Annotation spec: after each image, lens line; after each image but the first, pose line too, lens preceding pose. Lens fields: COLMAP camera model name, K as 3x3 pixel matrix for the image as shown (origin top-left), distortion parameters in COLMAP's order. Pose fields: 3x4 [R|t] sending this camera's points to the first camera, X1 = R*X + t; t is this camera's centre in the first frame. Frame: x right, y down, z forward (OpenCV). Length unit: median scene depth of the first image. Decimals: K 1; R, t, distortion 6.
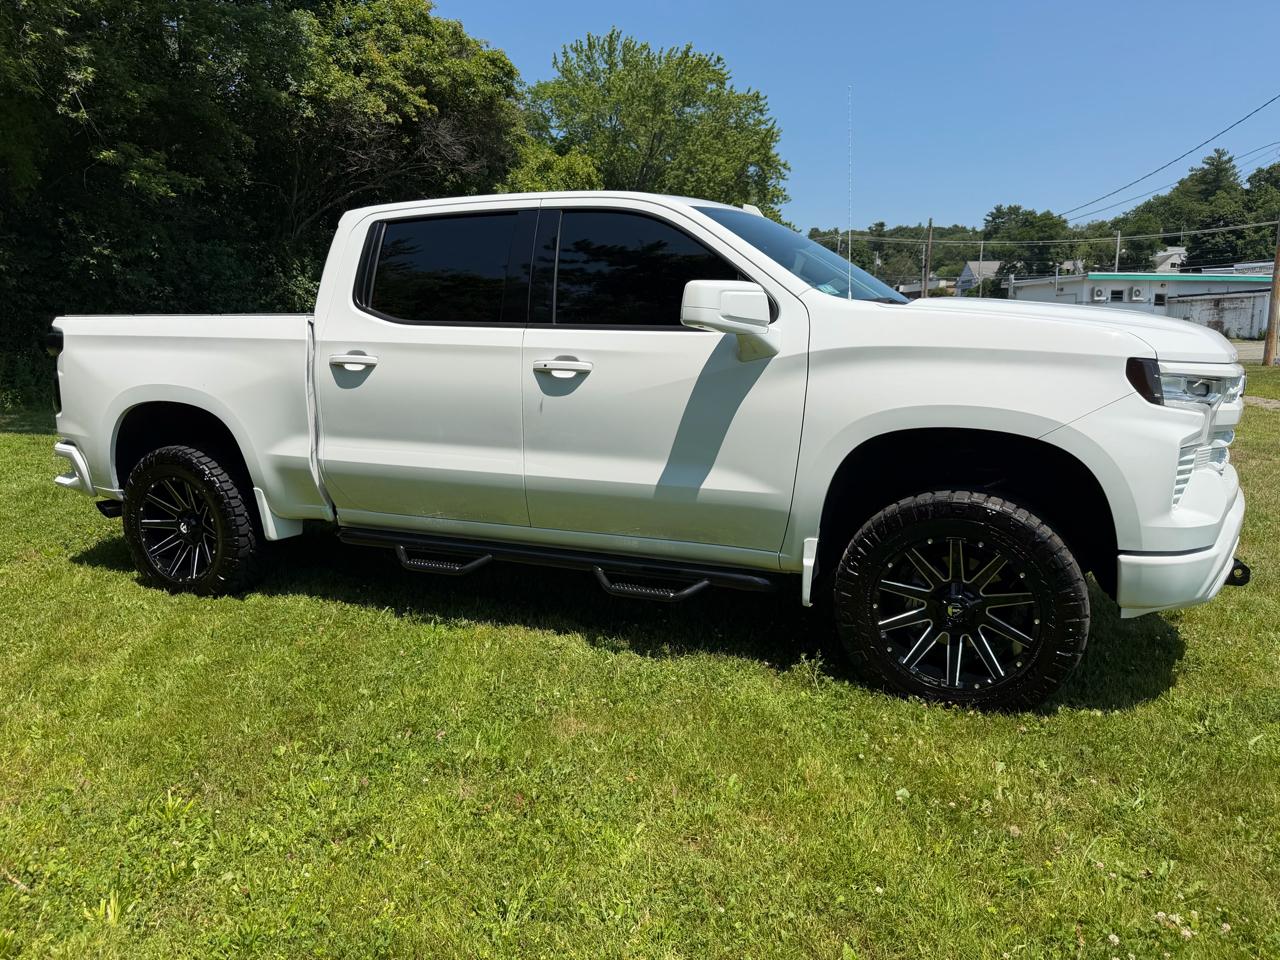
lens RADIAL K [[927.0, 0, 632.5], [0, 927.0, 478.7], [0, 0, 1]] dist [0.023943, -0.003549]
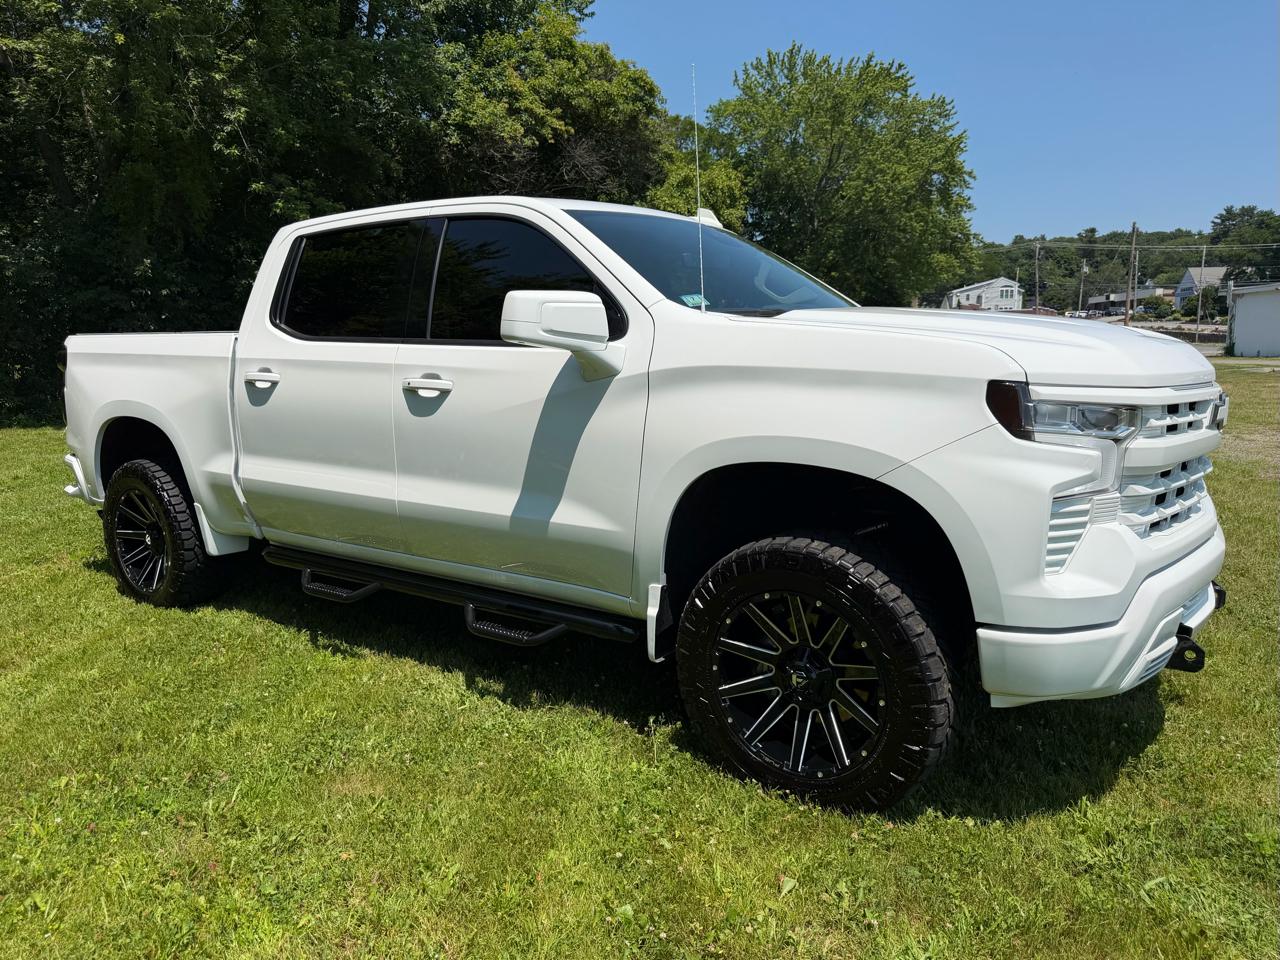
lens RADIAL K [[905.6, 0, 640.0], [0, 905.6, 480.0], [0, 0, 1]] dist [0.066255, -0.078768]
pose [[0.981412, 0.024662, -0.190321, 0.243655], [-0.026614, 0.999616, -0.007709, -0.019503], [0.190057, 0.012631, 0.981692, 0.114068]]
